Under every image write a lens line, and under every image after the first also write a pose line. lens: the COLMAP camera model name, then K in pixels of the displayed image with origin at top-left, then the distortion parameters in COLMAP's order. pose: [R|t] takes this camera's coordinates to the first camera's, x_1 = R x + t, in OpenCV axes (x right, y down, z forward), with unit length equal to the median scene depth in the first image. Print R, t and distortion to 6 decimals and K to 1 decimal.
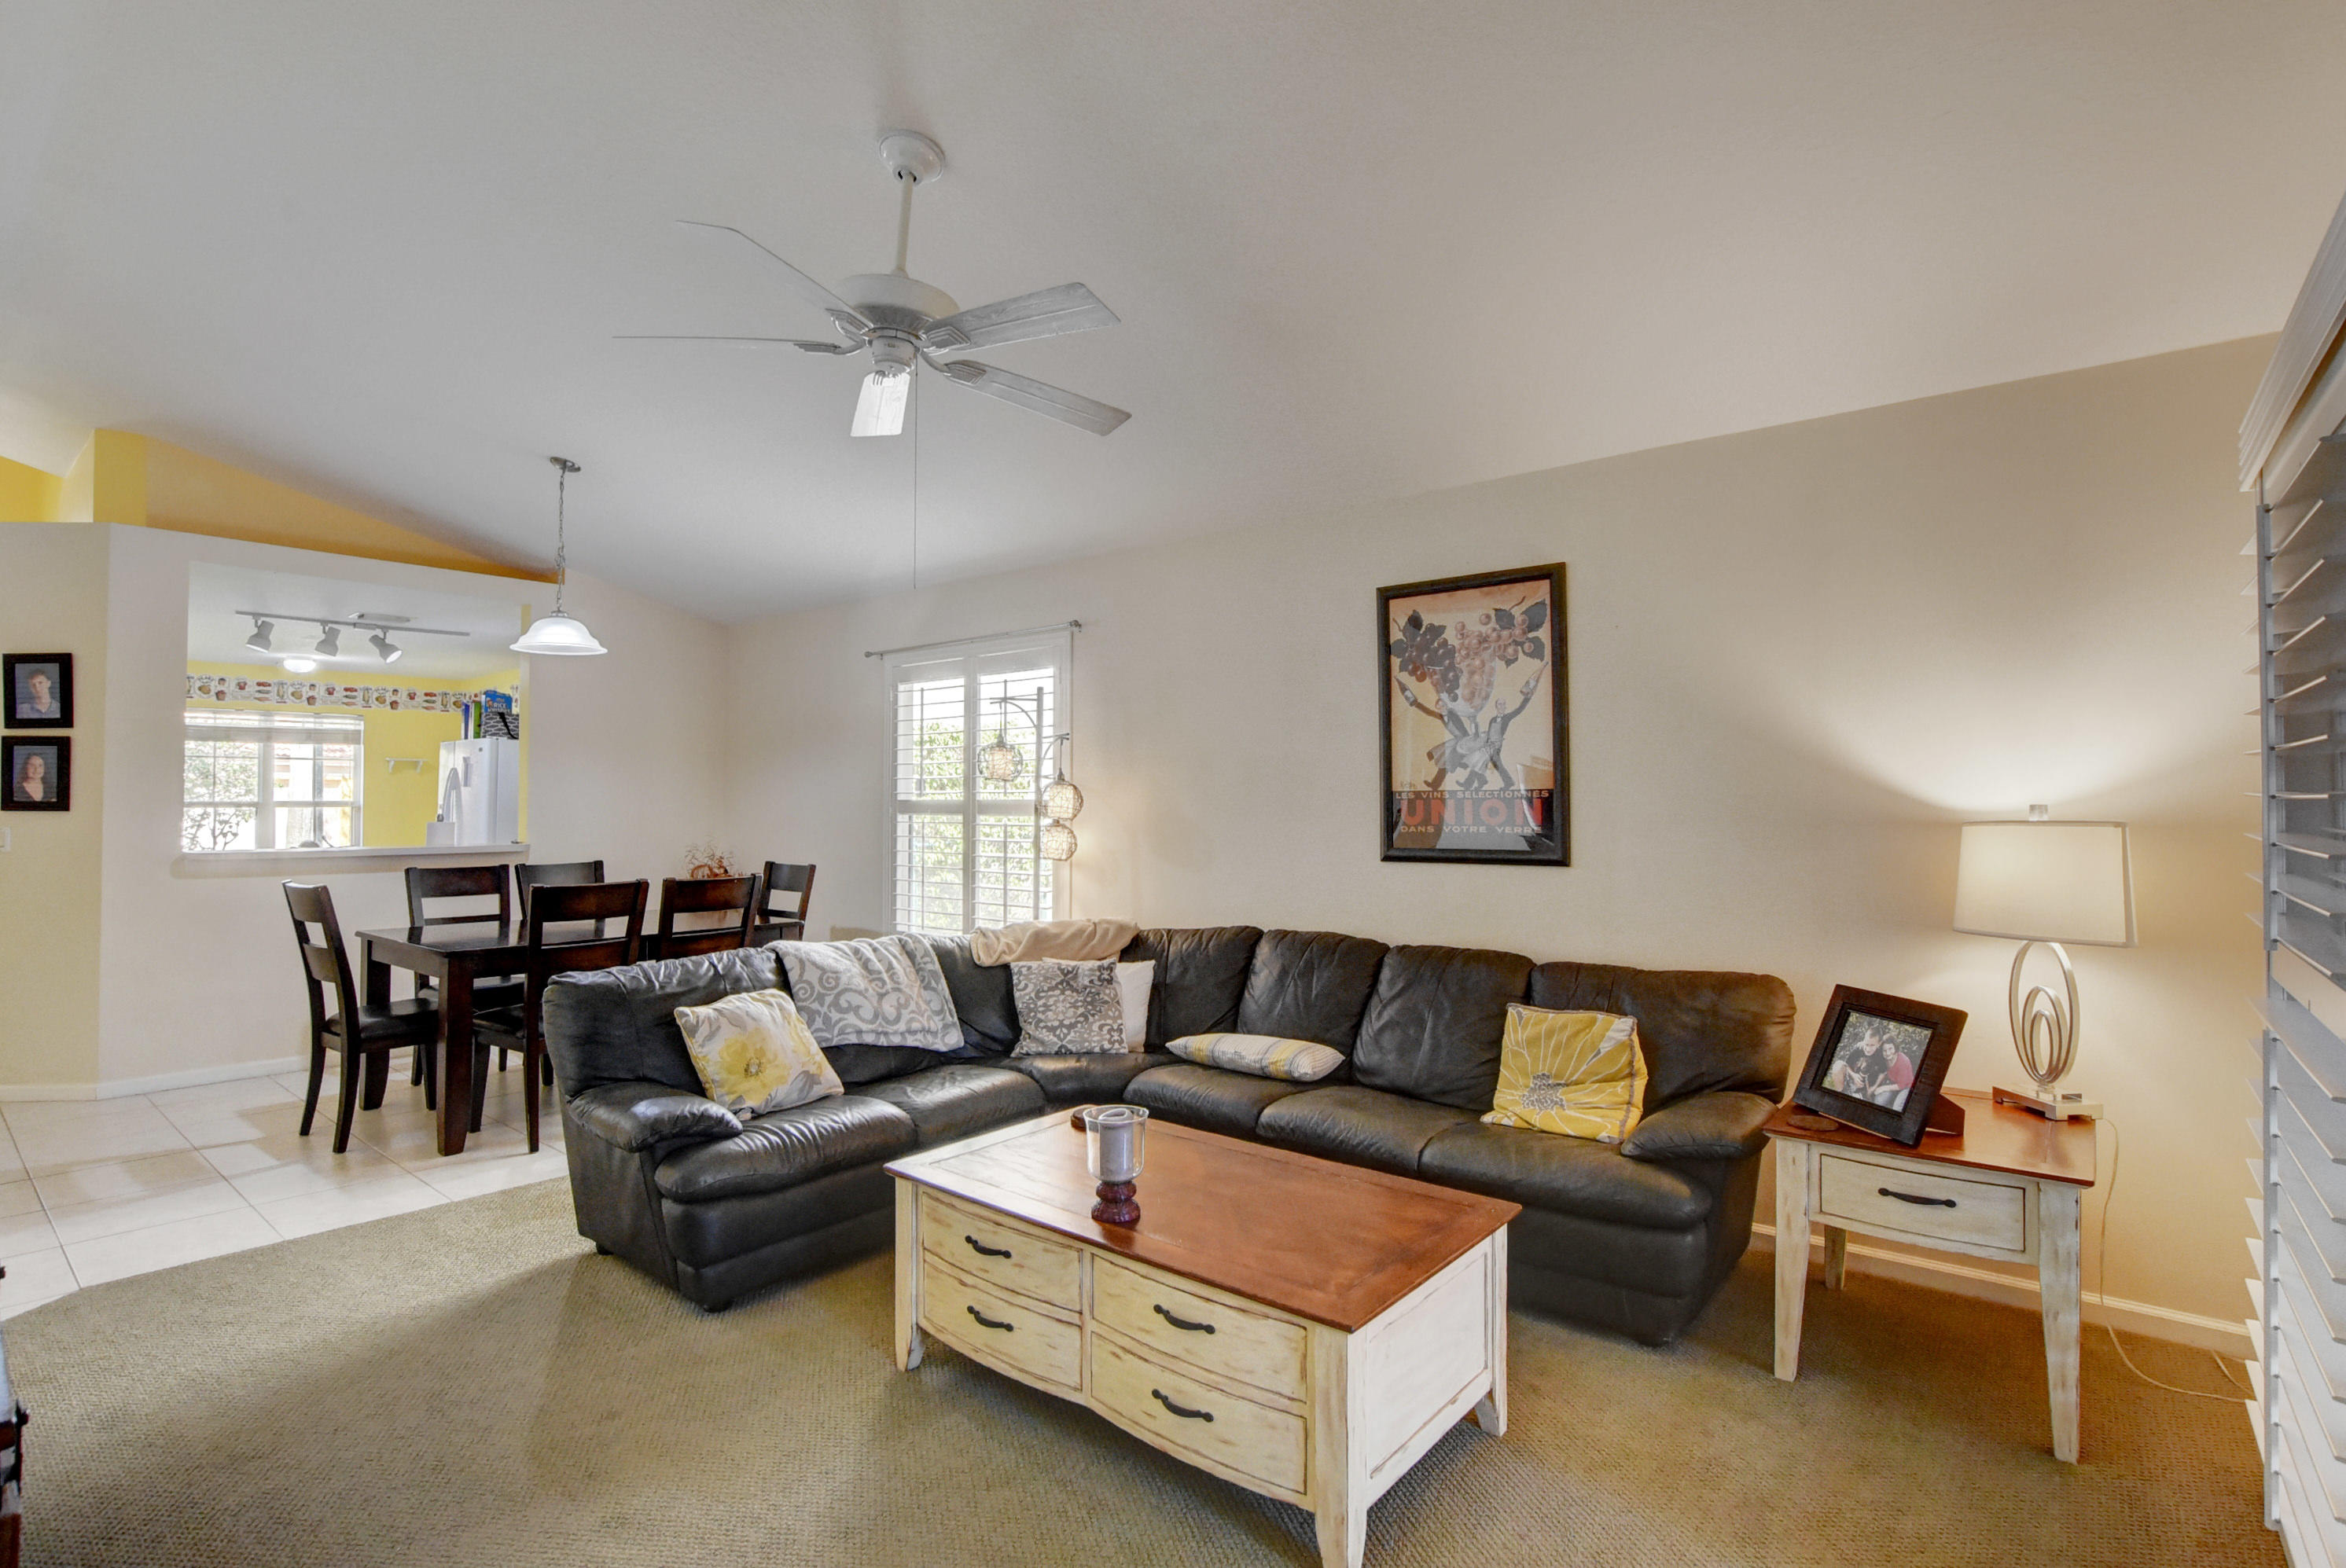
lens RADIAL K [[1113.8, 0, 1178.6], [0, 1113.8, 775.0], [0, 0, 1]] dist [-0.032810, 0.002102]
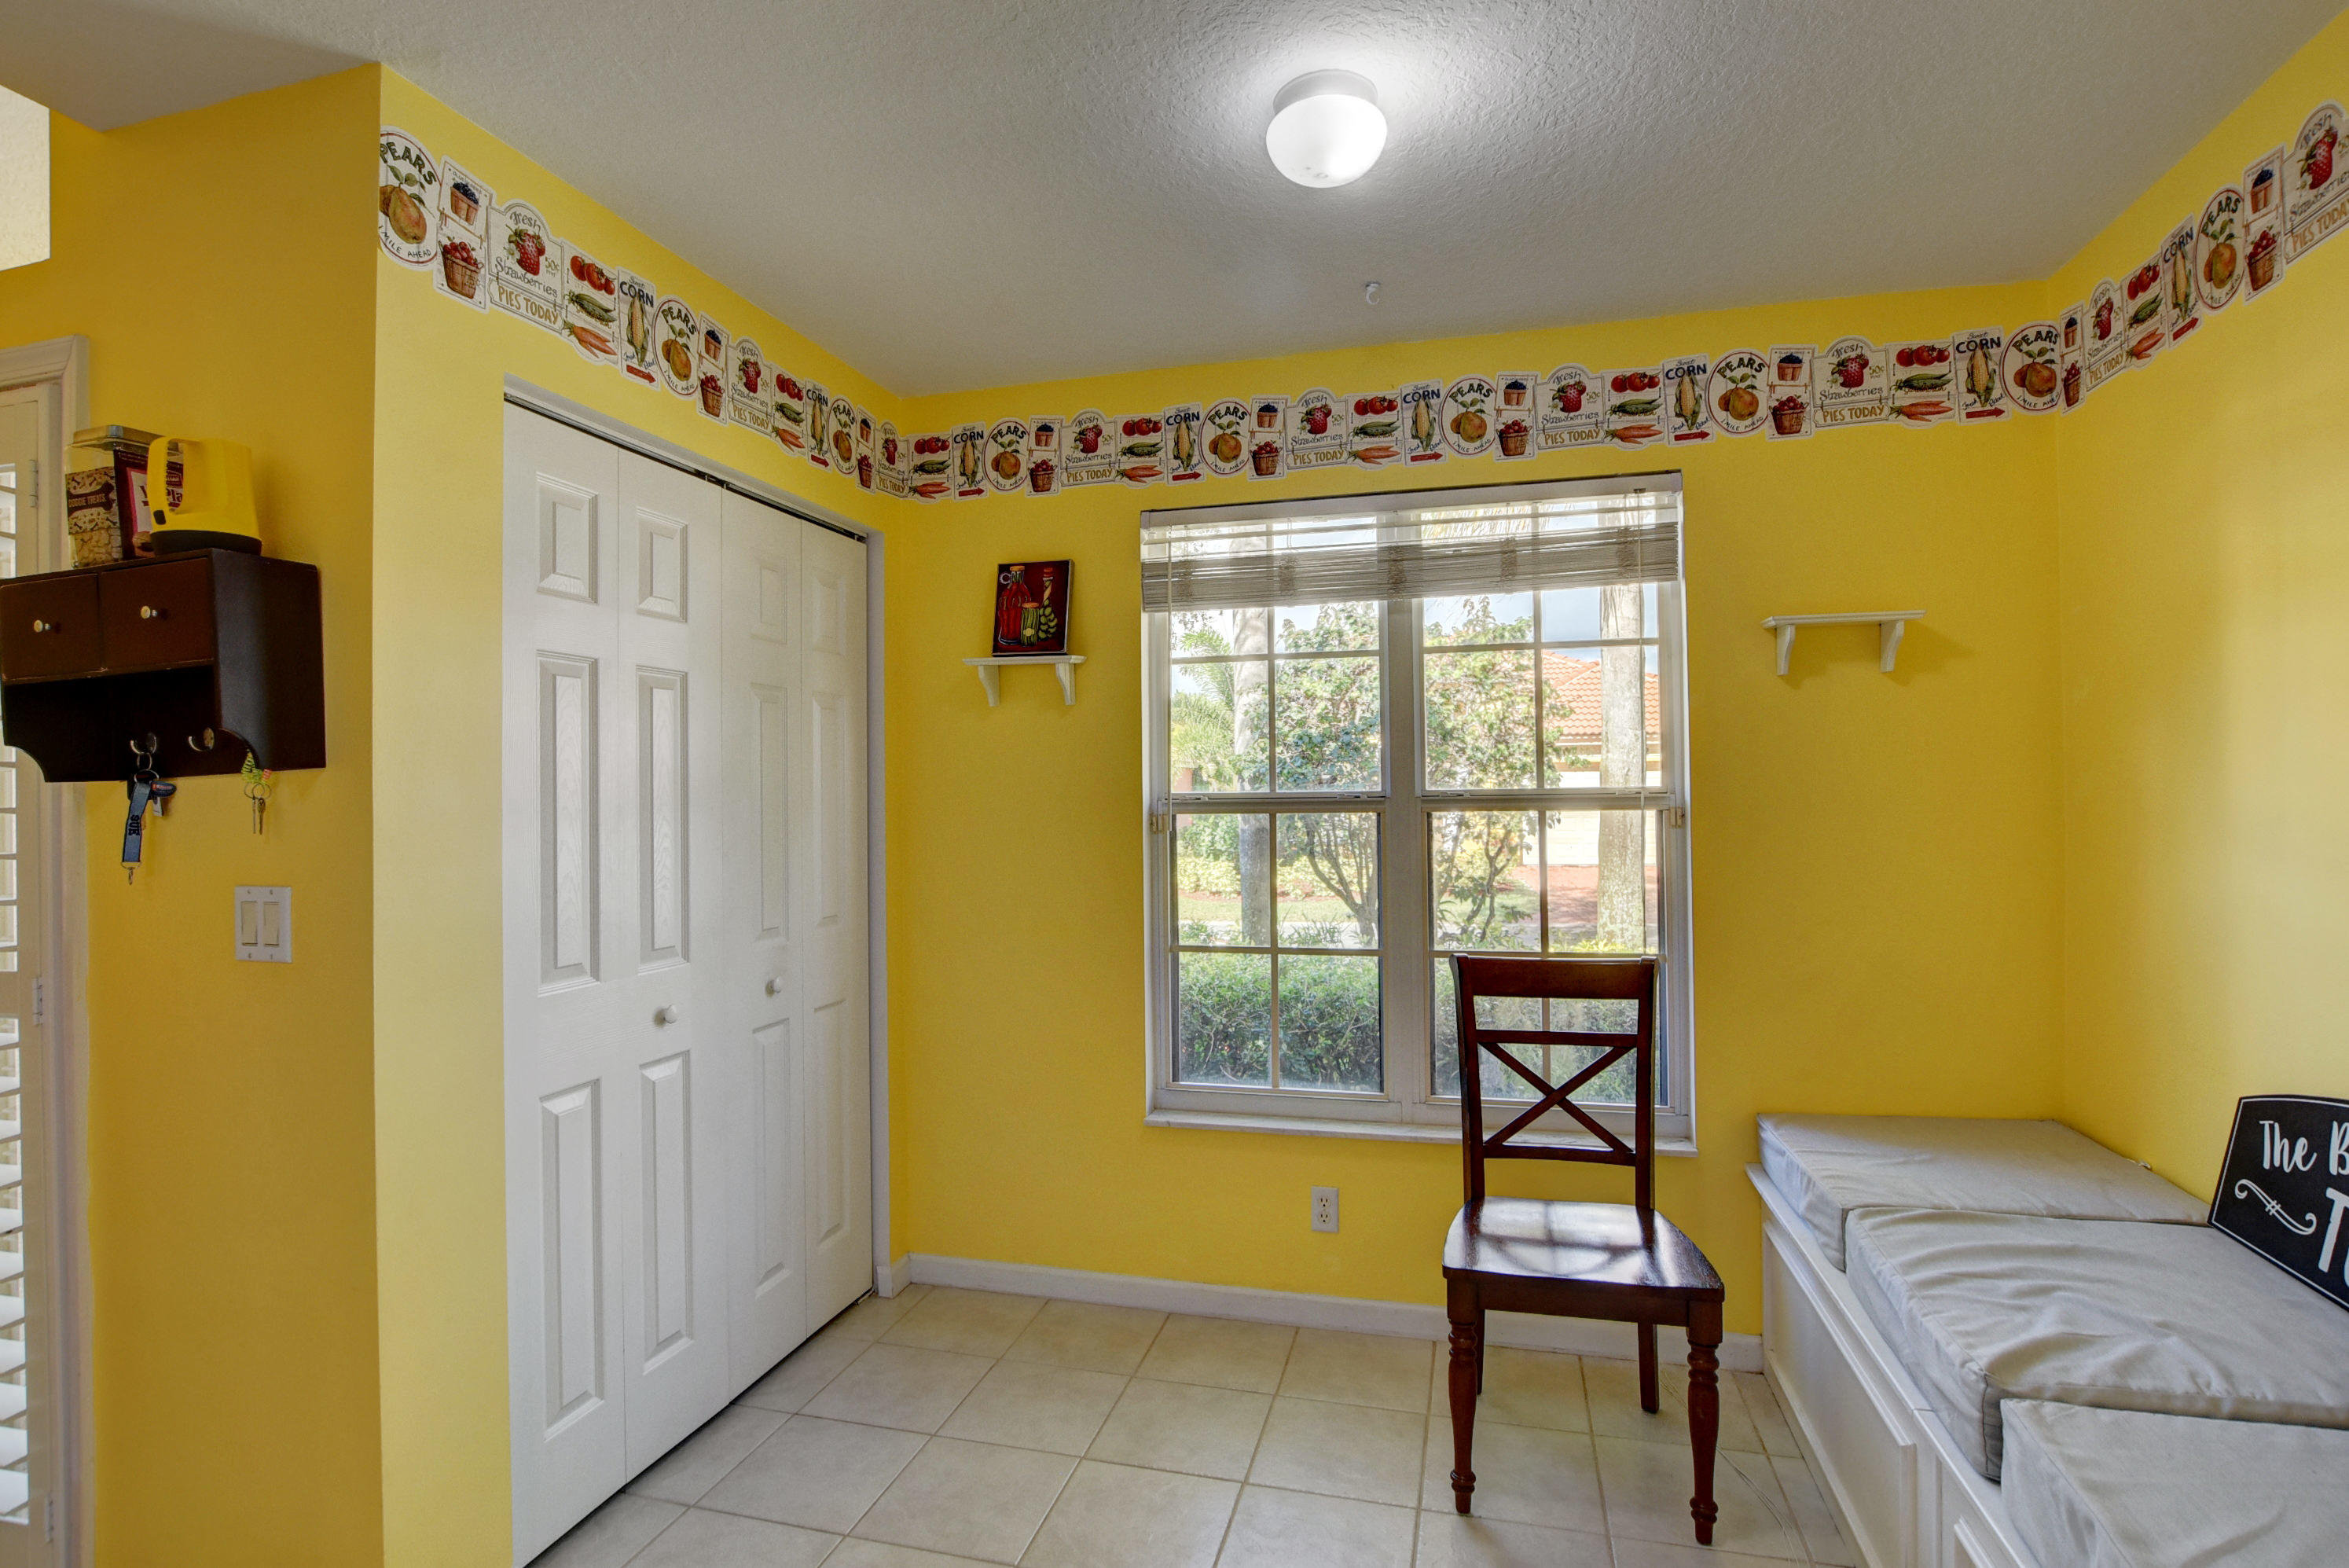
lens RADIAL K [[1125.1, 0, 1178.9], [0, 1125.1, 777.8], [0, 0, 1]] dist [-0.029335, 0.005100]
pose [[0.404558, -0.012898, -0.914421, -1.309274], [0.033355, 0.999443, 0.000659, 0.042435], [0.913904, -0.030767, 0.404763, 1.860082]]
